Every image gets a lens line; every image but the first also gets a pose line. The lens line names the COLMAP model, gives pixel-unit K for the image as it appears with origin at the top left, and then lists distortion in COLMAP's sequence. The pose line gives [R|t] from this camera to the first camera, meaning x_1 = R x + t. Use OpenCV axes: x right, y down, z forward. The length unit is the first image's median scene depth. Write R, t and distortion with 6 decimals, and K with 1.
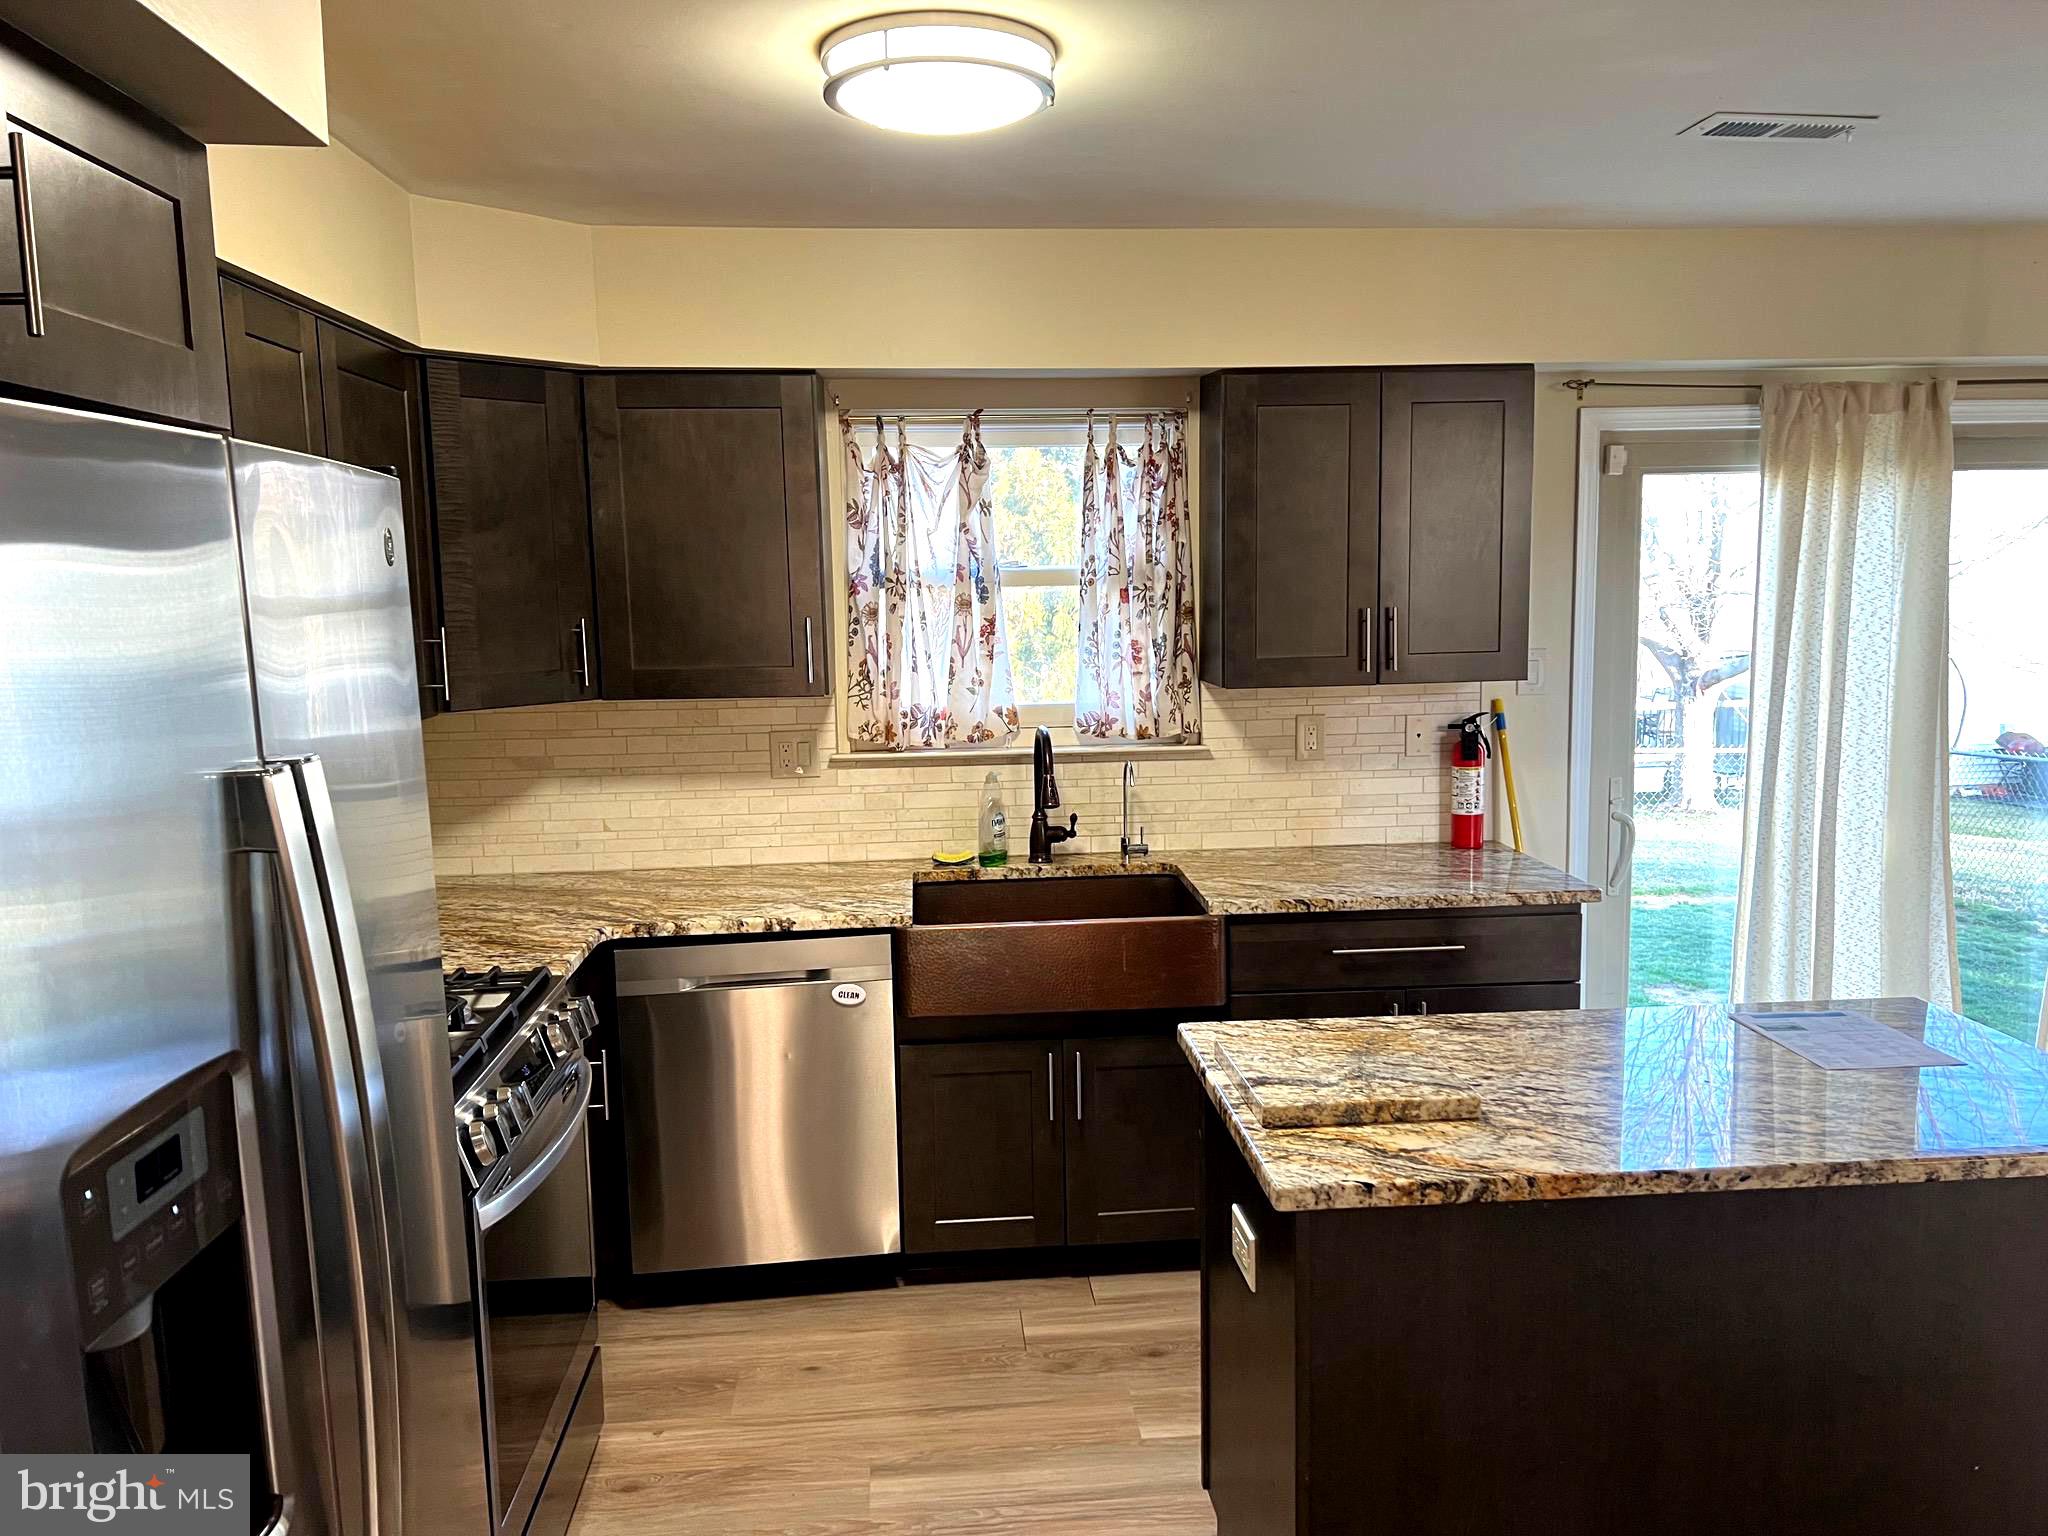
lens RADIAL K [[1548.3, 0, 1030.9], [0, 1548.3, 774.2], [0, 0, 1]] dist [0.009779, -0.017430]
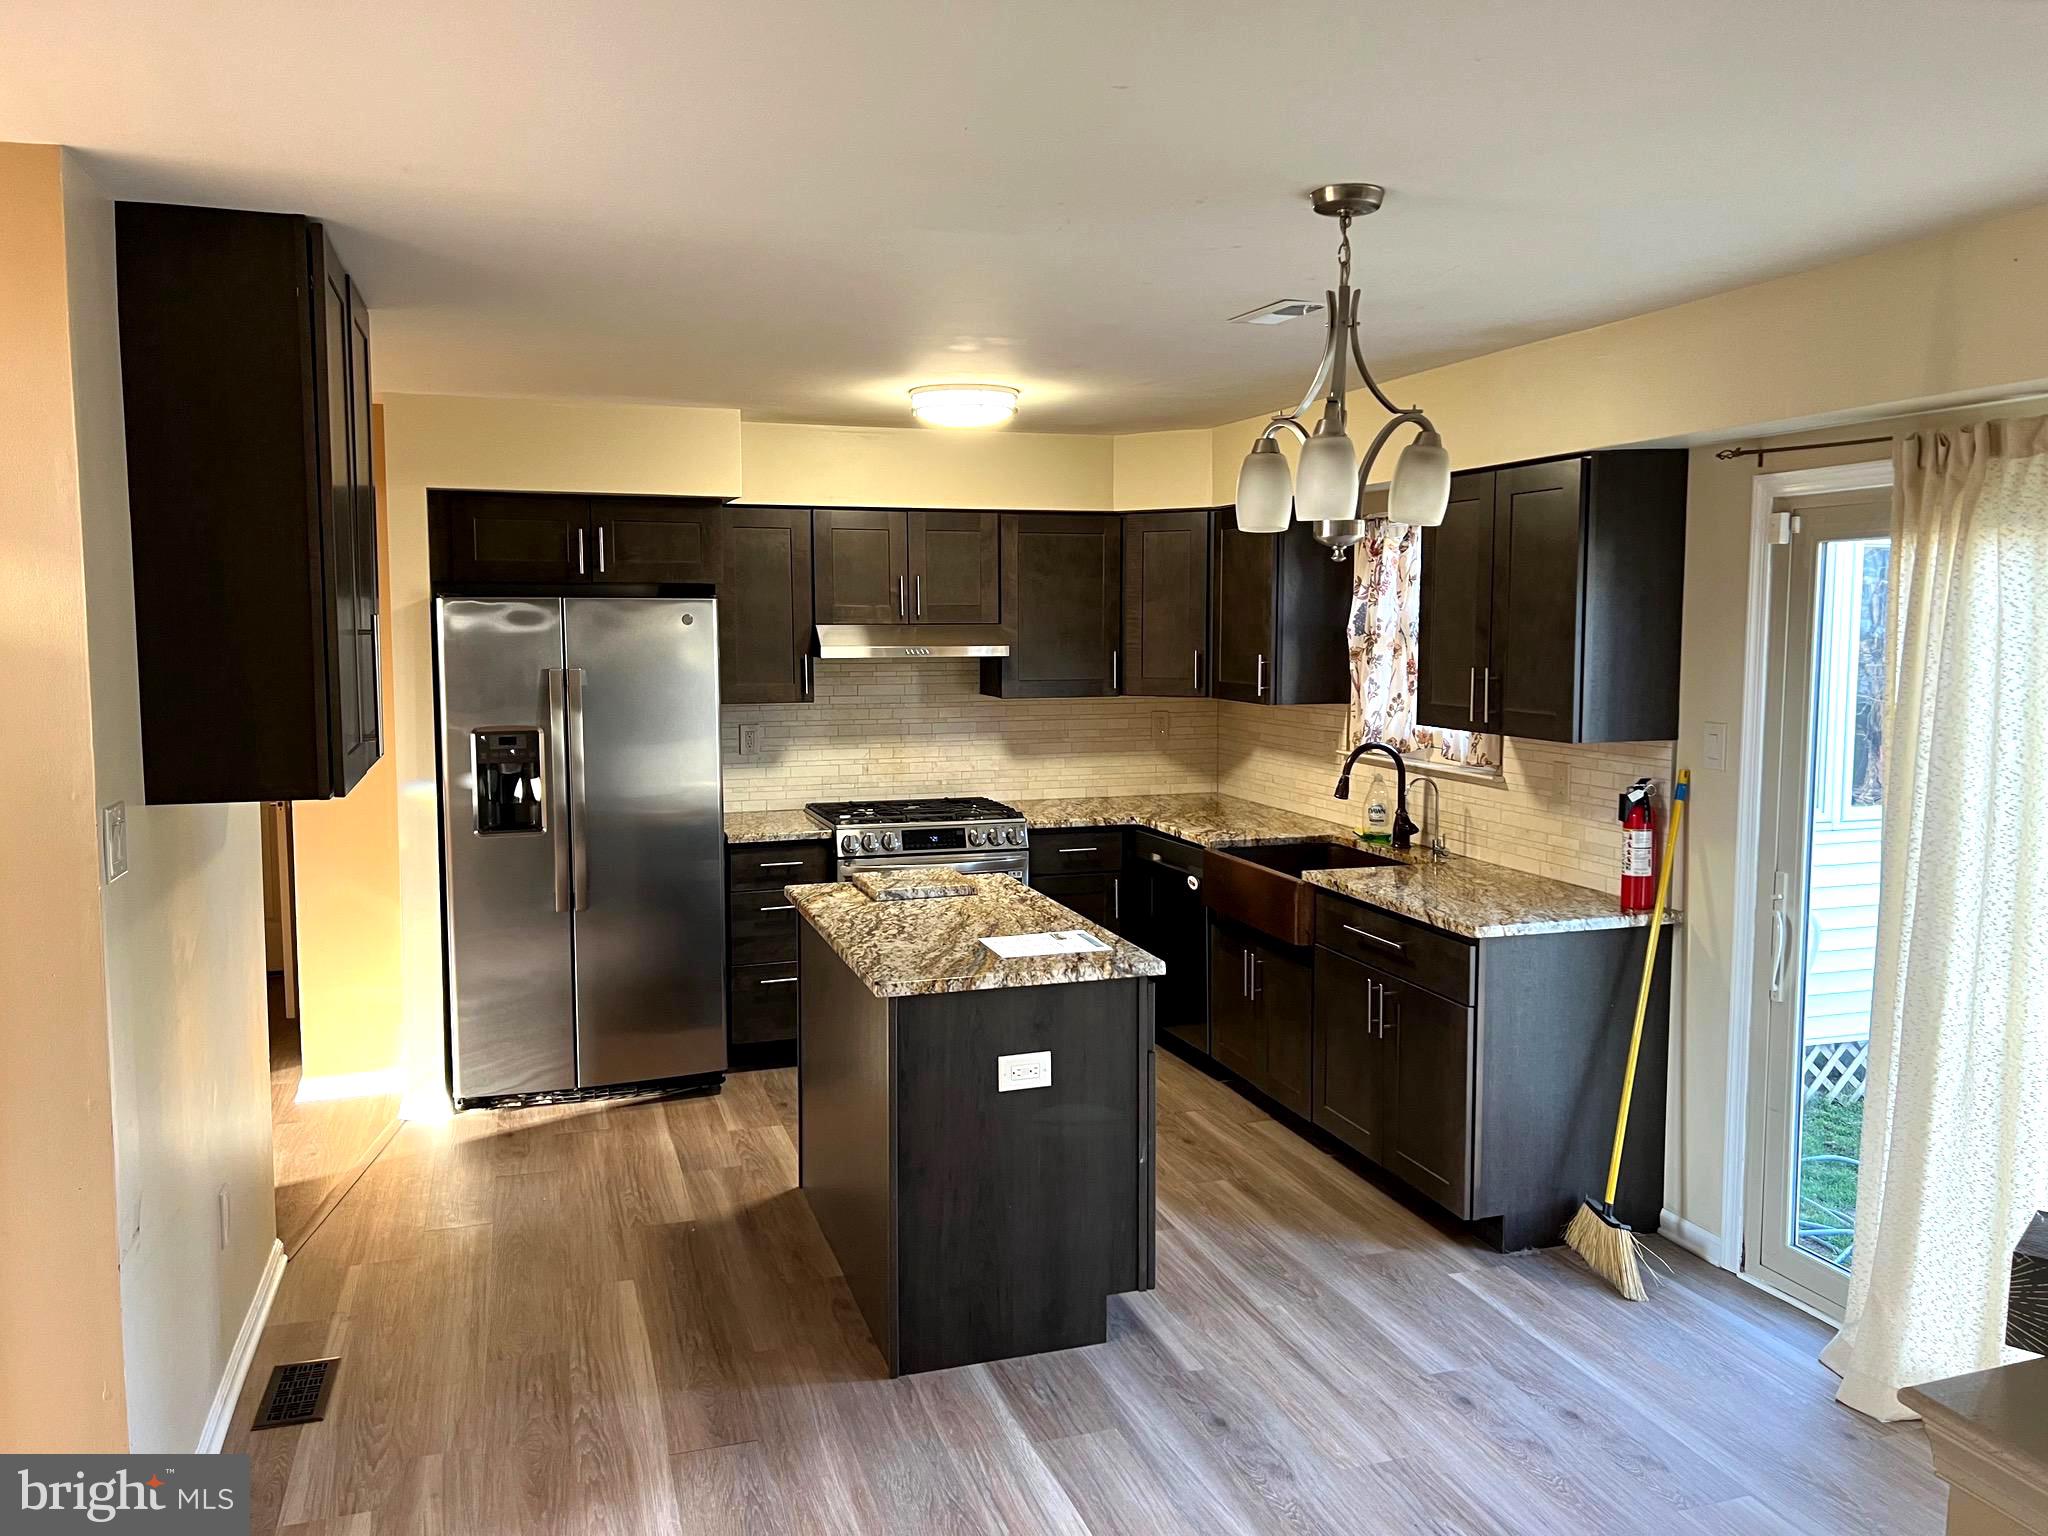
lens RADIAL K [[1548.3, 0, 1023.1], [0, 1548.3, 758.8], [0, 0, 1]] dist [0.009779, -0.017430]
pose [[0.223627, 0.107993, -0.968674, 1.196245], [-0.126943, 0.988605, 0.080909, -0.083555], [0.966373, 0.104873, 0.234788, 0.356521]]
